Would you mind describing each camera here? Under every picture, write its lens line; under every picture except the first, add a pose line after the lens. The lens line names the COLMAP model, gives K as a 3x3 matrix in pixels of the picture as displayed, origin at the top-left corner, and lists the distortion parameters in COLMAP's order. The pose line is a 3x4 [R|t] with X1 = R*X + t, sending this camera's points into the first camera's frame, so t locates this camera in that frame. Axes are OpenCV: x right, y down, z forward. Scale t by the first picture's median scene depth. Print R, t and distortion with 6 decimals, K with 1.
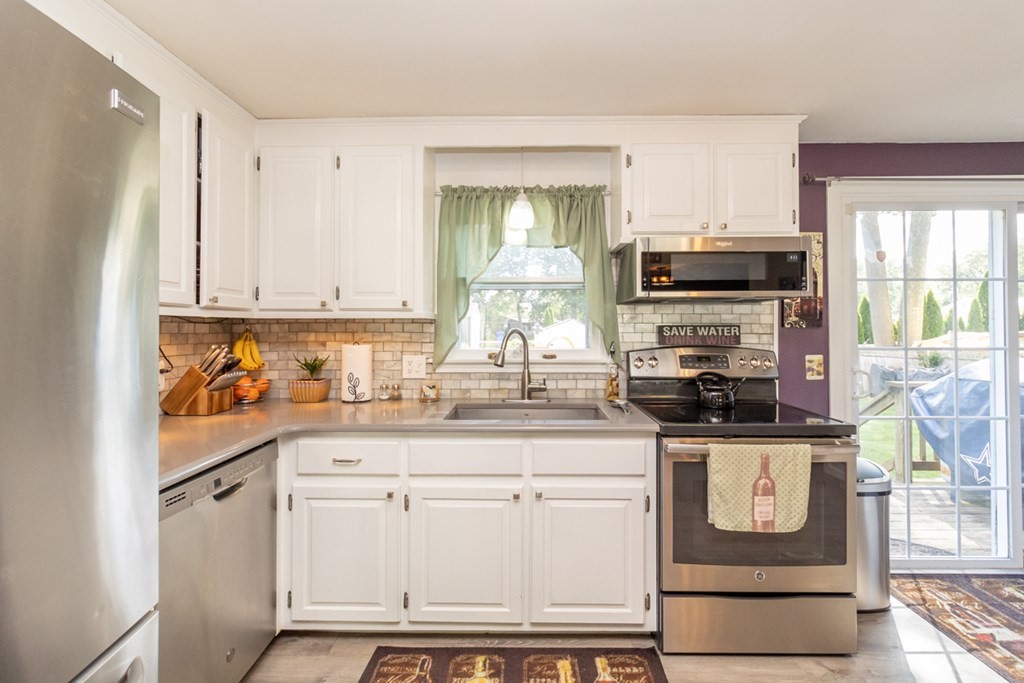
lens RADIAL K [[475.3, 0, 519.6], [0, 475.3, 321.9], [0, 0, 1]] dist [0.000523, 0.000246]
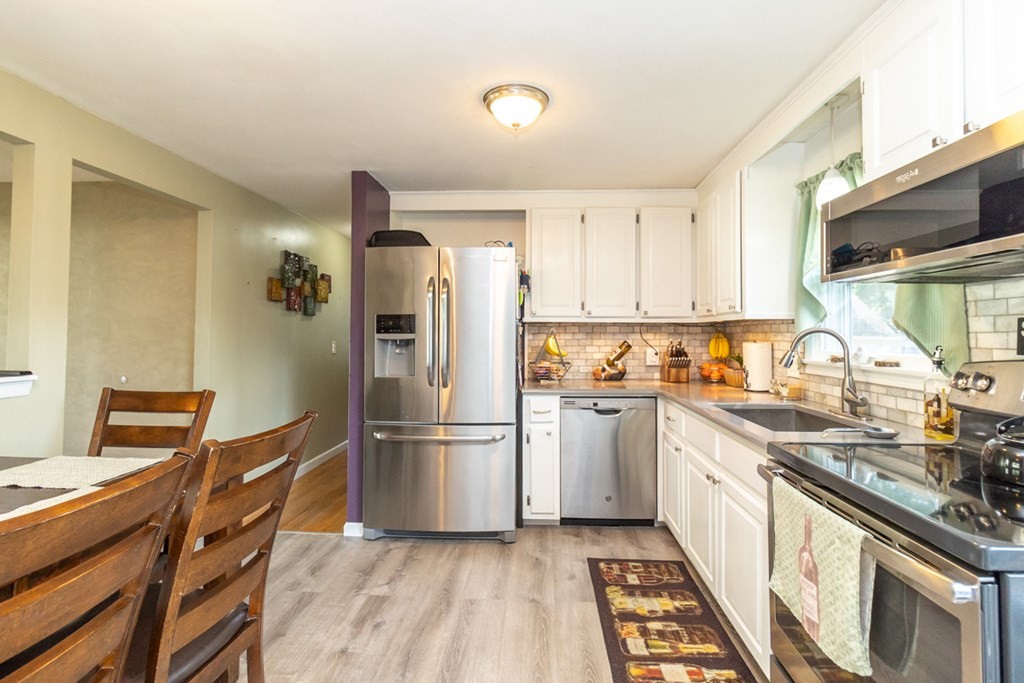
lens RADIAL K [[486.3, 0, 502.4], [0, 486.3, 321.0], [0, 0, 1]] dist [-0.000209, 0.000135]
pose [[-0.084081, -0.024977, -0.996146, 0.915498], [0.012999, 0.999573, -0.026160, 0.017891], [0.996374, -0.015149, -0.083721, 0.480499]]
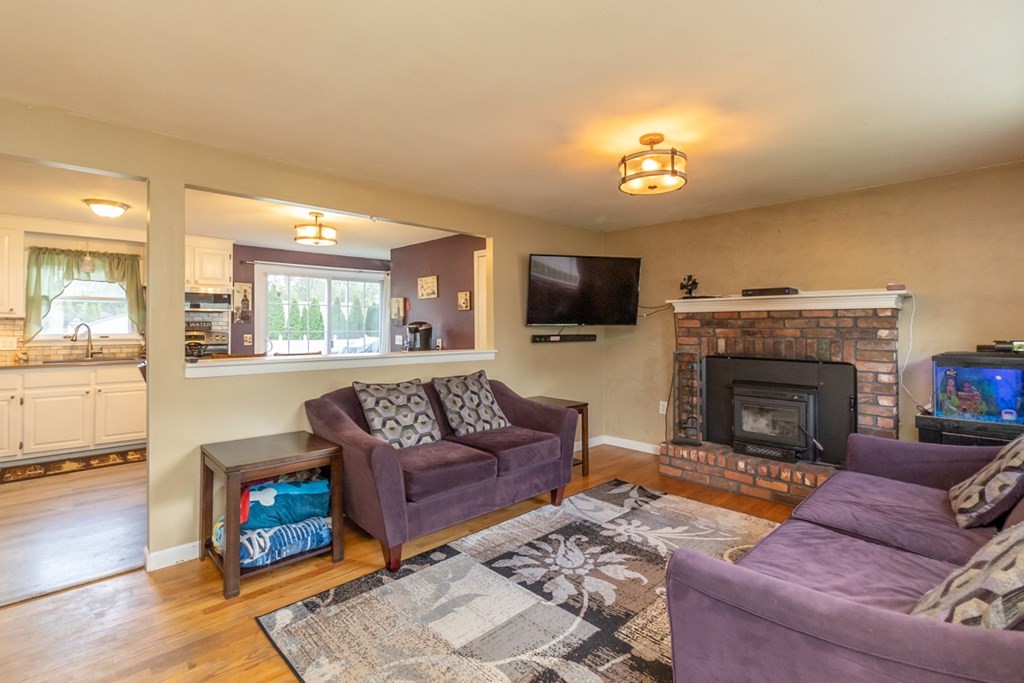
lens RADIAL K [[486.3, 0, 502.4], [0, 486.3, 321.0], [0, 0, 1]] dist [-0.000209, 0.000135]
pose [[0.725183, 0.007426, 0.688516, -0.134619], [-0.011803, 0.999929, 0.001646, -0.017553], [-0.688455, -0.009320, 0.725220, -1.663840]]
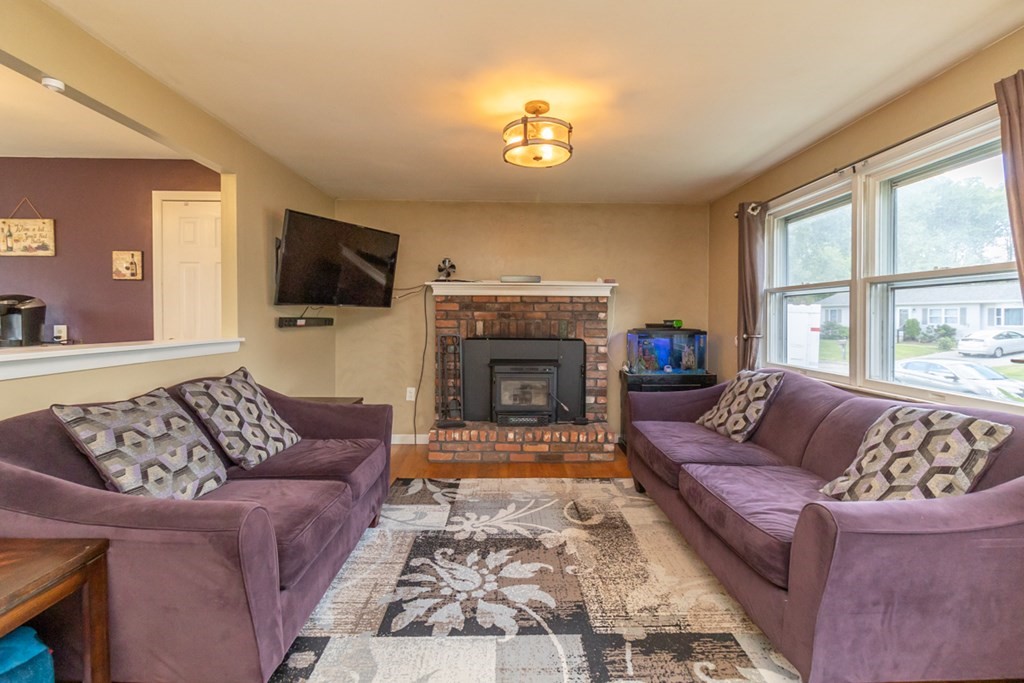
lens RADIAL K [[475.3, 0, 519.6], [0, 475.3, 321.9], [0, 0, 1]] dist [0.000523, 0.000246]
pose [[-0.032820, -0.008674, 0.999424, -0.161835], [-0.023301, 0.999697, 0.007911, 0.022331], [-0.999190, -0.023028, -0.033012, -1.062617]]
